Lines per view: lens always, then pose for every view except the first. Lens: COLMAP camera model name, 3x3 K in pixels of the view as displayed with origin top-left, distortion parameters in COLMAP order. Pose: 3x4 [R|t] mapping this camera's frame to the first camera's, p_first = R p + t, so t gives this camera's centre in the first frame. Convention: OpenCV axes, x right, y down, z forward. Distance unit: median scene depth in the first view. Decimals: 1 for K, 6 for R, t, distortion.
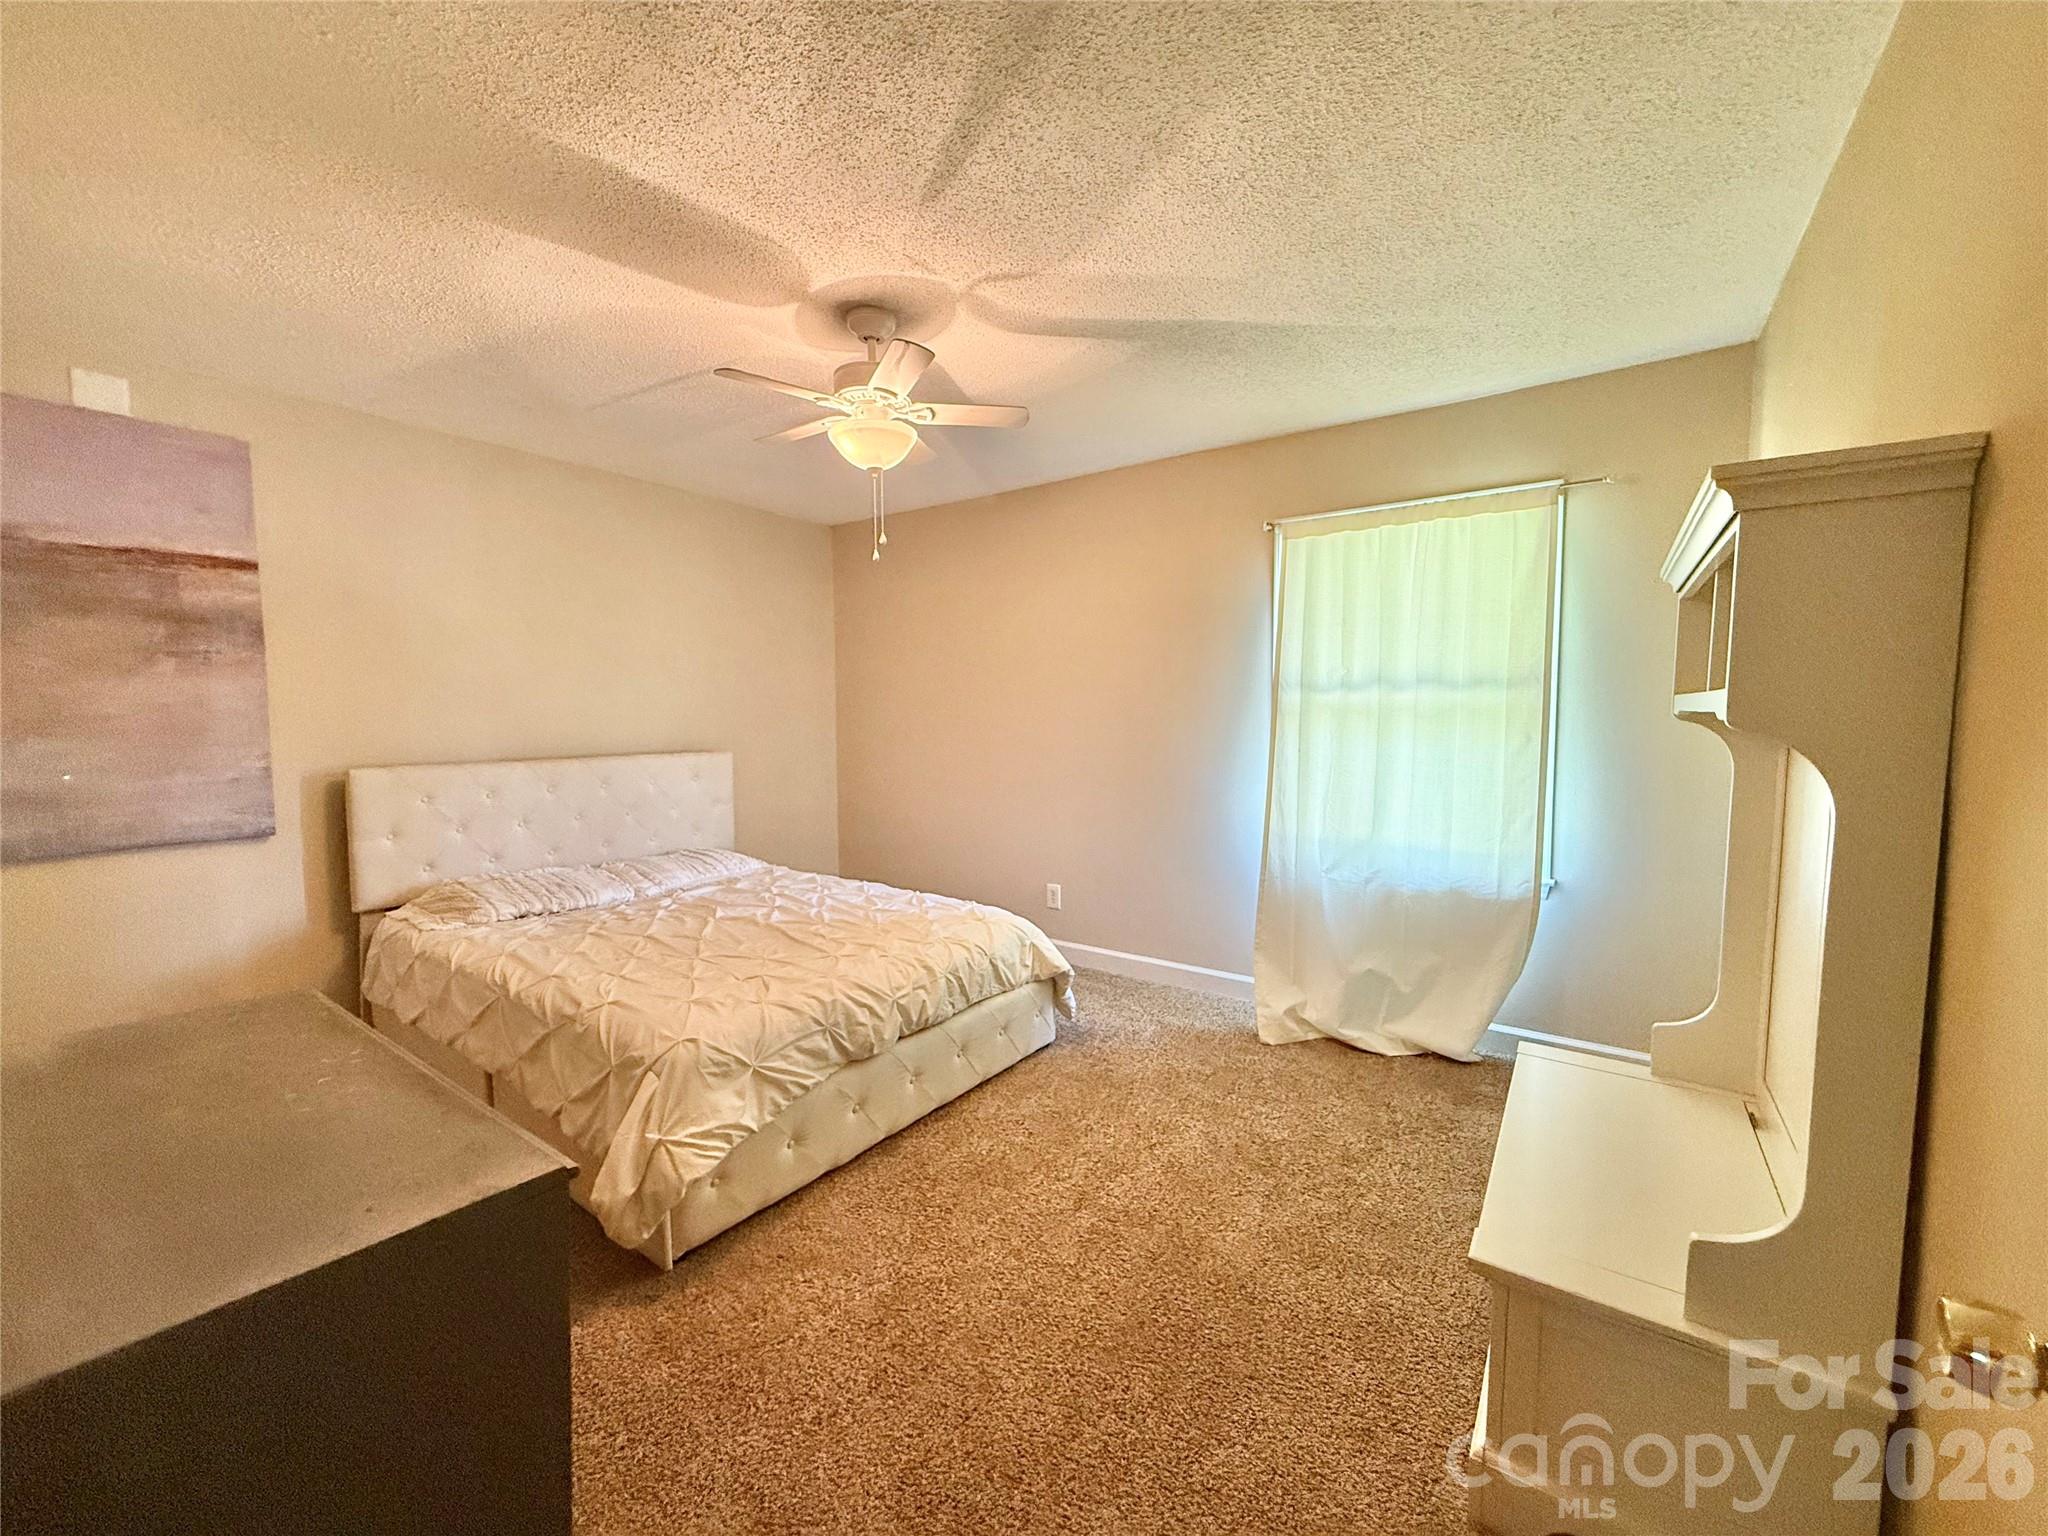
lens RADIAL K [[818.5, 0, 1023.4], [0, 818.5, 765.1], [0, 0, 1]] dist [0.000326, 0.000336]
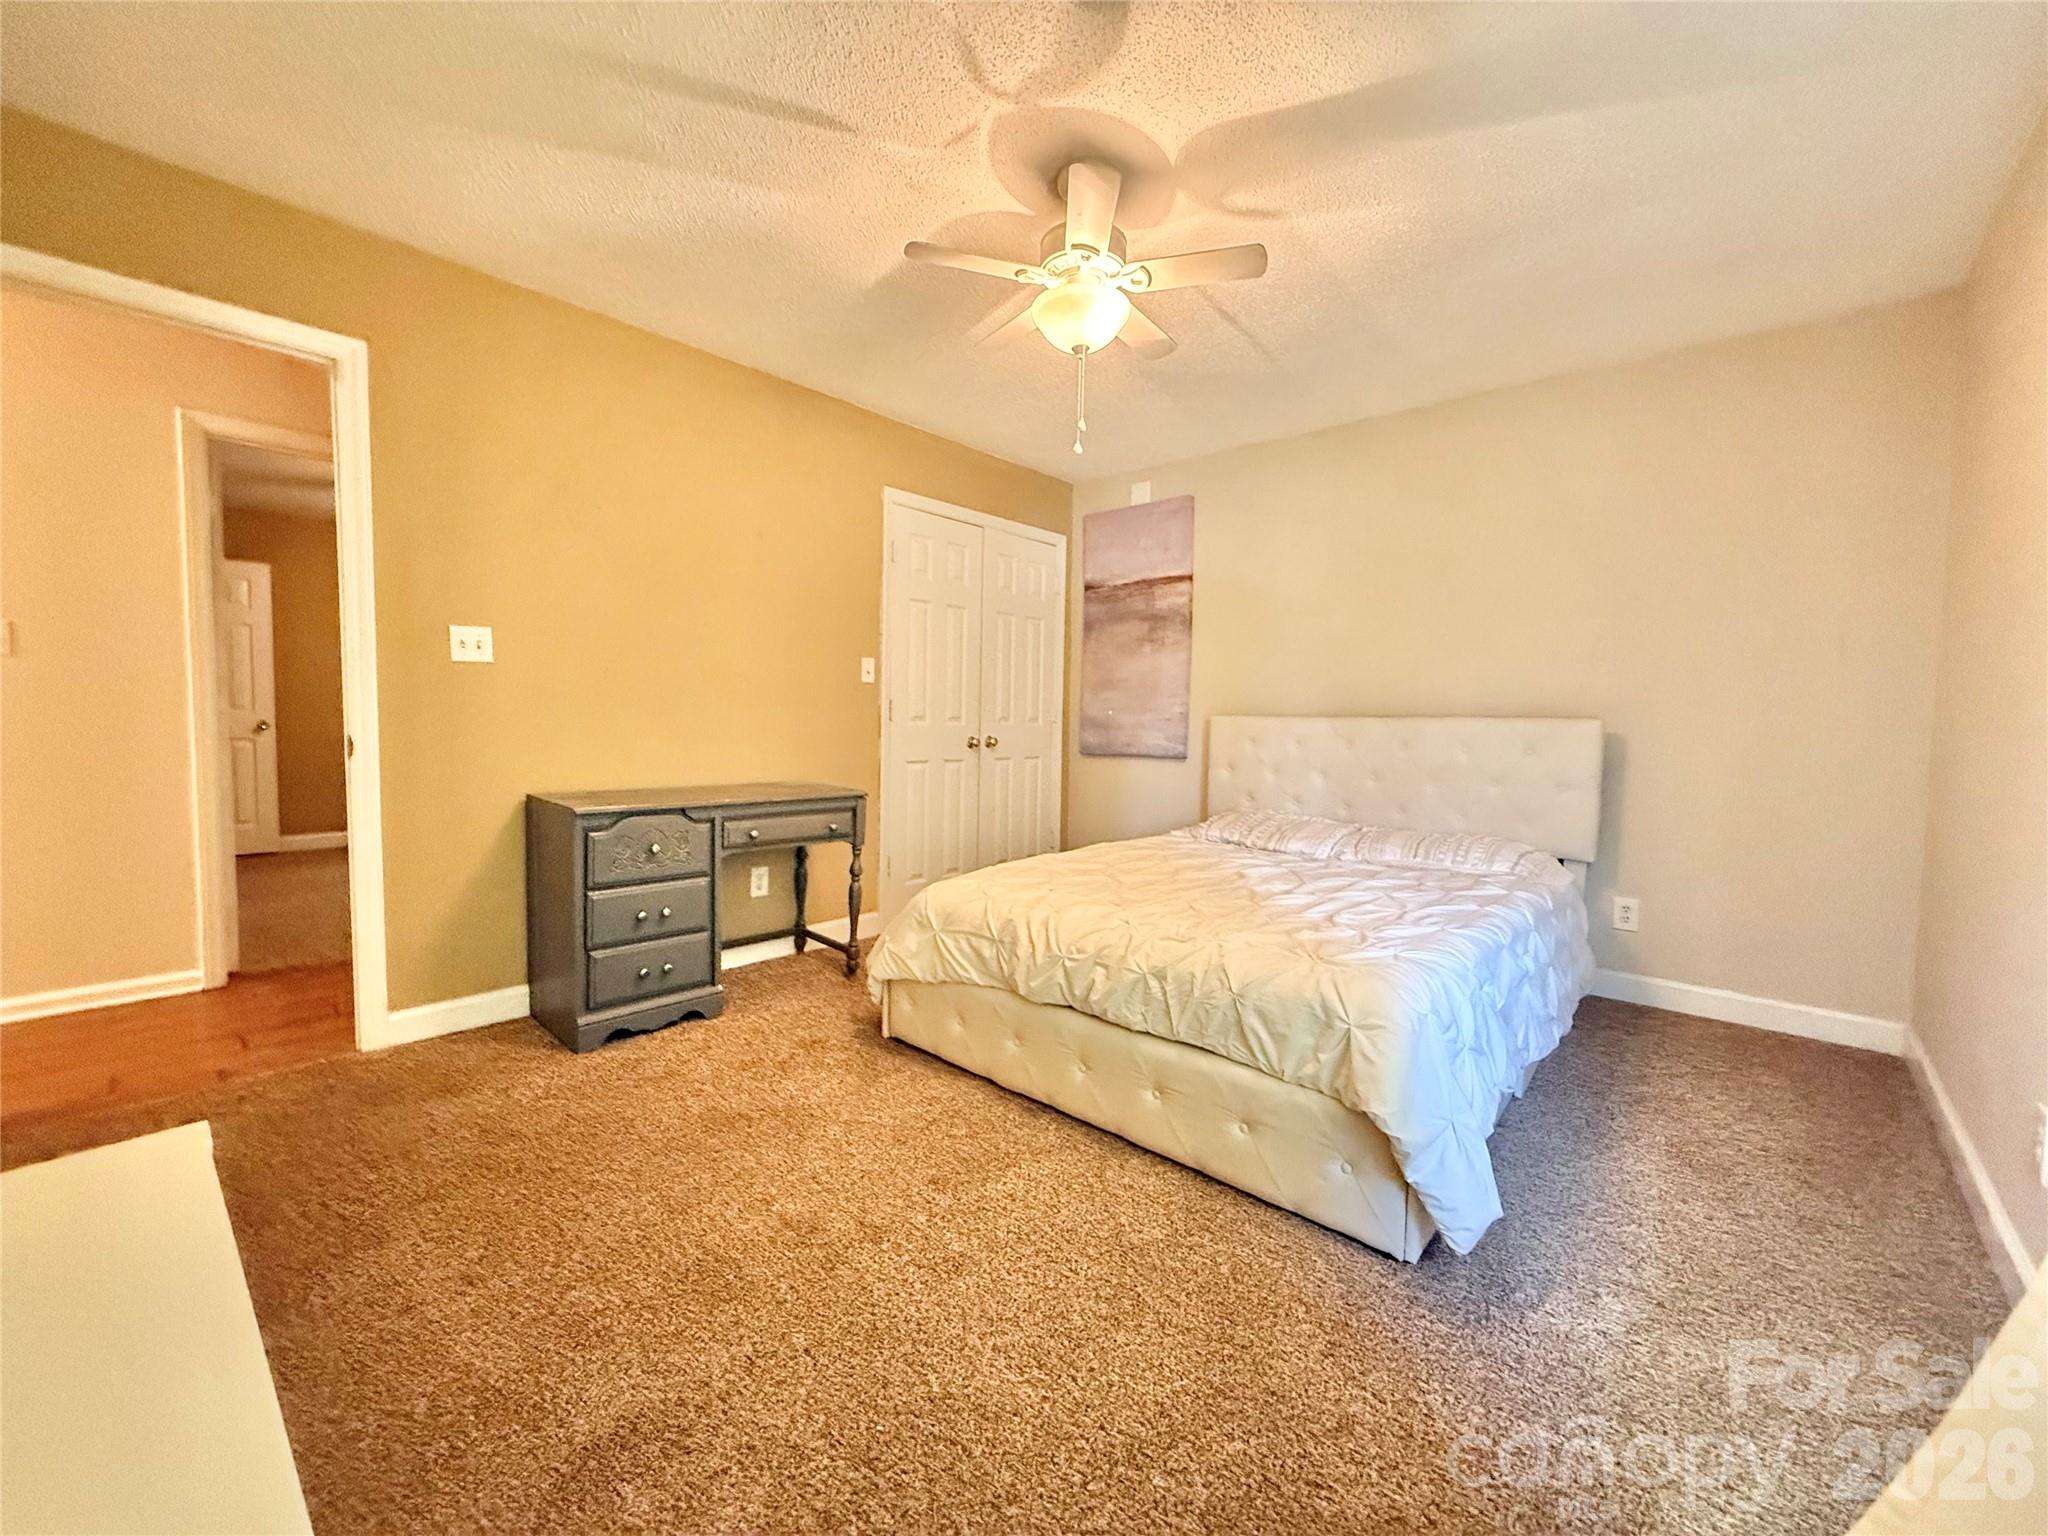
lens RADIAL K [[818.5, 0, 1023.4], [0, 818.5, 765.1], [0, 0, 1]] dist [0.000326, 0.000336]
pose [[-0.112846, 0.054212, -0.992133, 0.640338], [-0.083676, 0.994445, 0.063856, 0.029877], [0.990083, 0.090224, -0.107683, 0.947165]]
